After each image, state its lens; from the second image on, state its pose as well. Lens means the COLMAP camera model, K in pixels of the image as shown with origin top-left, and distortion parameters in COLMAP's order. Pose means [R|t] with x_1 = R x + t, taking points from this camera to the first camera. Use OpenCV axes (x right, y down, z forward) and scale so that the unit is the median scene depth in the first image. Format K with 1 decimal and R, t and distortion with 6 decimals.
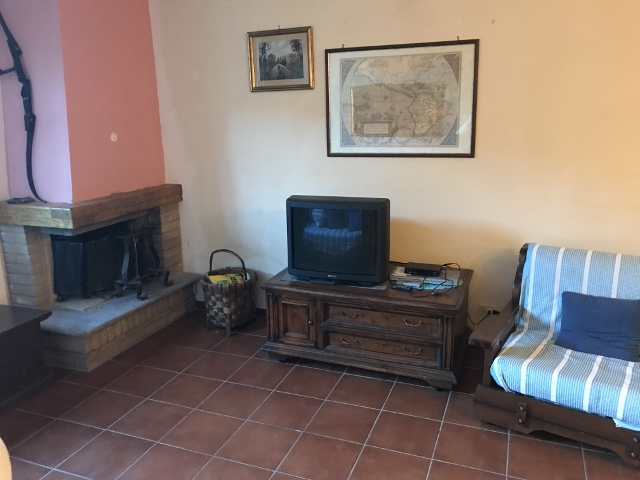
lens RADIAL K [[523.3, 0, 319.3], [0, 523.3, 238.1], [0, 0, 1]] dist [0.001235, -0.009740]
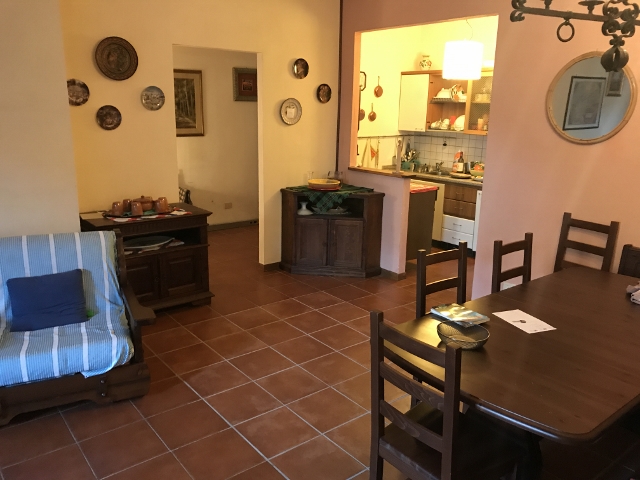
lens RADIAL K [[523.3, 0, 319.2], [0, 523.3, 239.7], [0, 0, 1]] dist [0.001235, -0.009740]
pose [[0.492431, -0.178532, 0.851844, -0.104539], [0.165870, 0.980048, 0.109516, 0.015281], [-0.854400, 0.087366, 0.512219, -0.065253]]
